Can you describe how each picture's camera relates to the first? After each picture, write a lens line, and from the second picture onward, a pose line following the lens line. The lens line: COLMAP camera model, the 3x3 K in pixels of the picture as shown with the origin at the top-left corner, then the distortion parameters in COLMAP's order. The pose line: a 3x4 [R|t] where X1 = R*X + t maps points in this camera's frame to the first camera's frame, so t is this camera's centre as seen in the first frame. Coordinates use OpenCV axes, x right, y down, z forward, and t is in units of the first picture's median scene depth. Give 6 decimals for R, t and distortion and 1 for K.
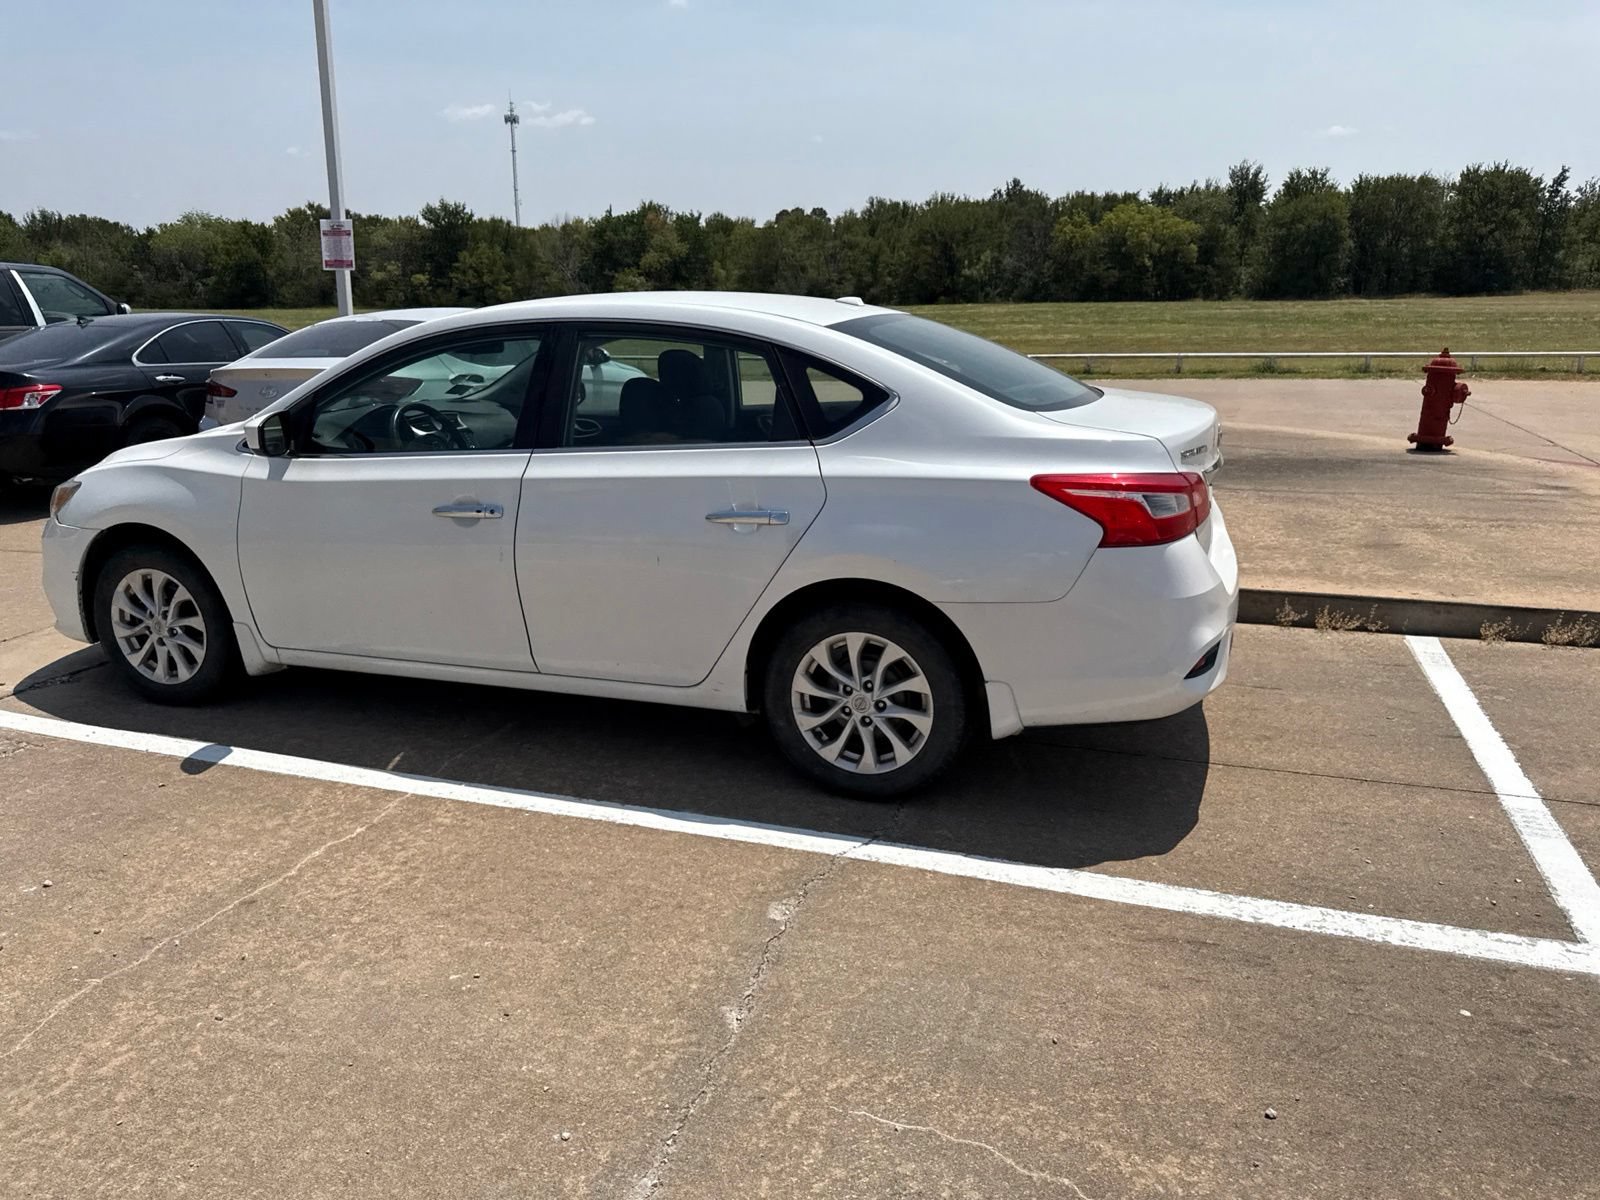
lens RADIAL K [[1123.2, 0, 815.4], [0, 1123.2, 594.1], [0, 0, 1]] dist [0.026343, -0.030073]
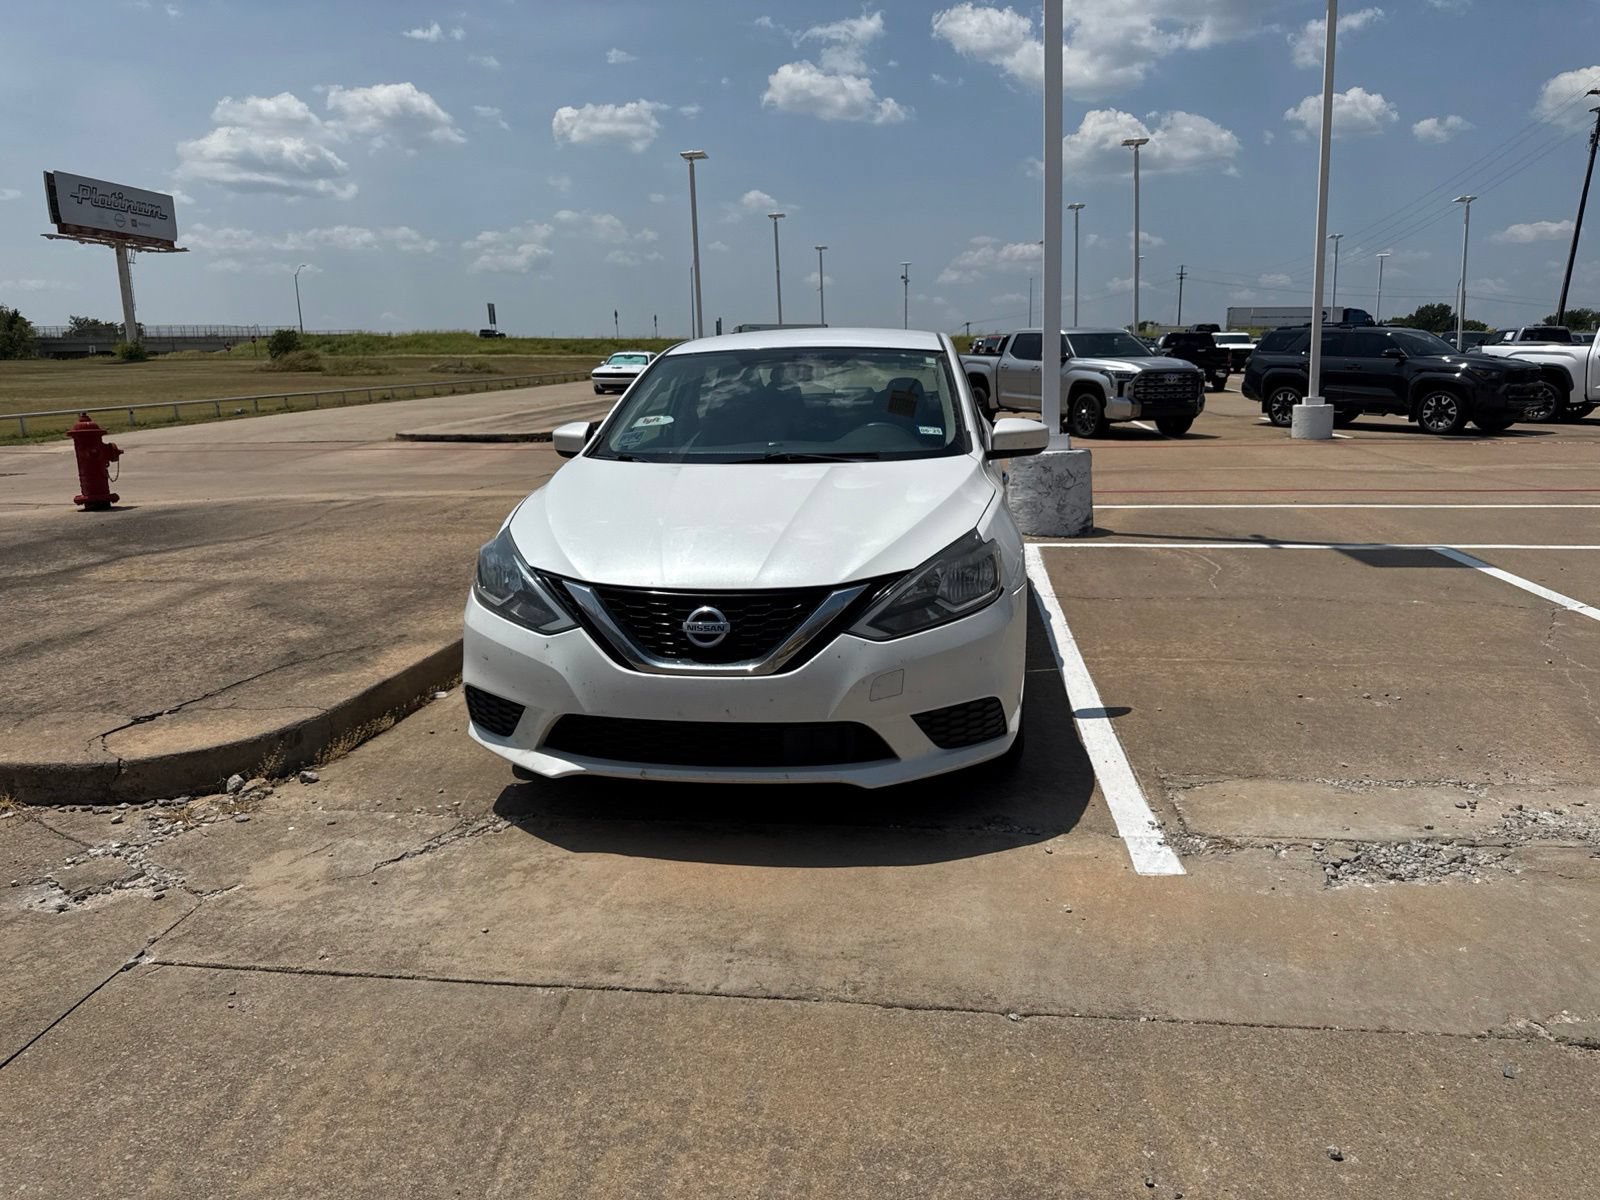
lens RADIAL K [[1135.1, 0, 805.2], [0, 1135.1, 581.4], [0, 0, 1]] dist [0.019788, -0.024259]
pose [[-0.185434, -0.175630, 0.966834, -1.251096], [0.270209, 0.936856, 0.222009, -0.252167], [-0.944776, 0.302415, -0.126269, 1.105819]]
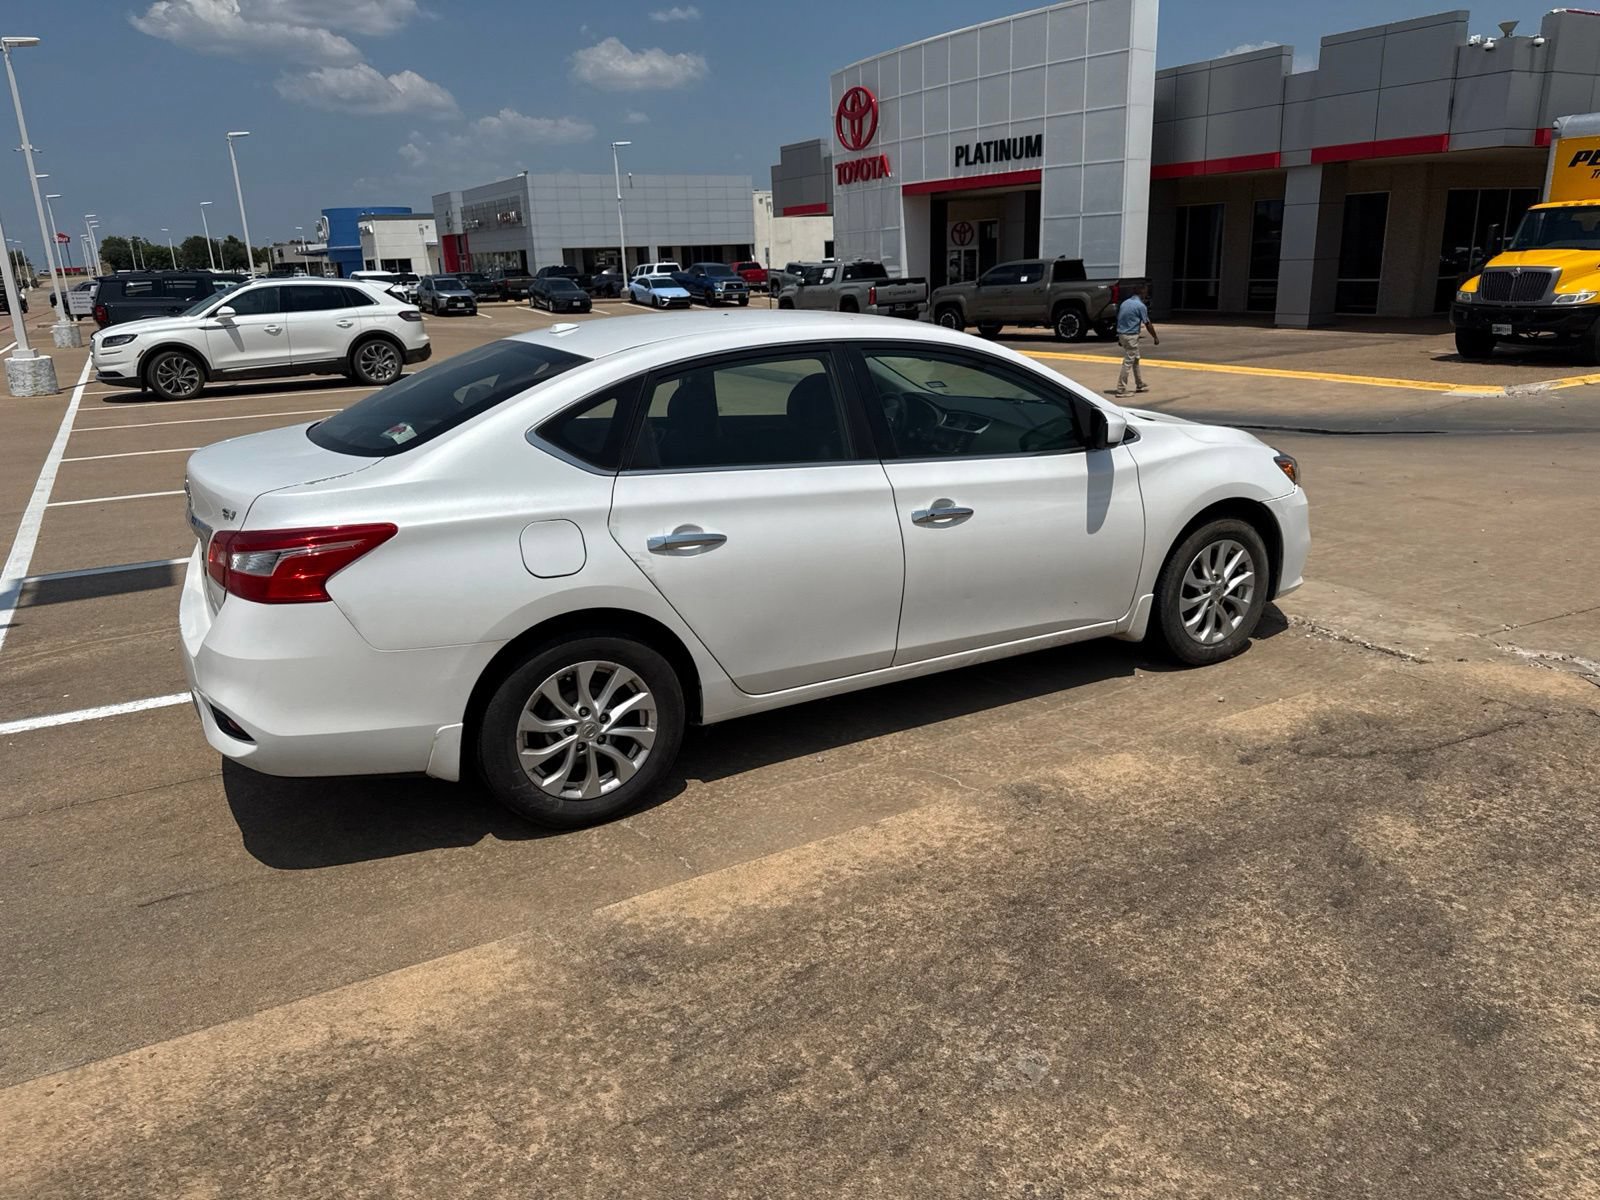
lens RADIAL K [[1149.3, 0, 802.8], [0, 1149.3, 597.5], [0, 0, 1]] dist [0.021048, -0.025196]
pose [[-0.666136, 0.230840, -0.709208, 0.561123], [-0.160255, 0.884387, 0.438382, -0.441879], [0.728410, 0.405676, -0.552129, 1.509378]]
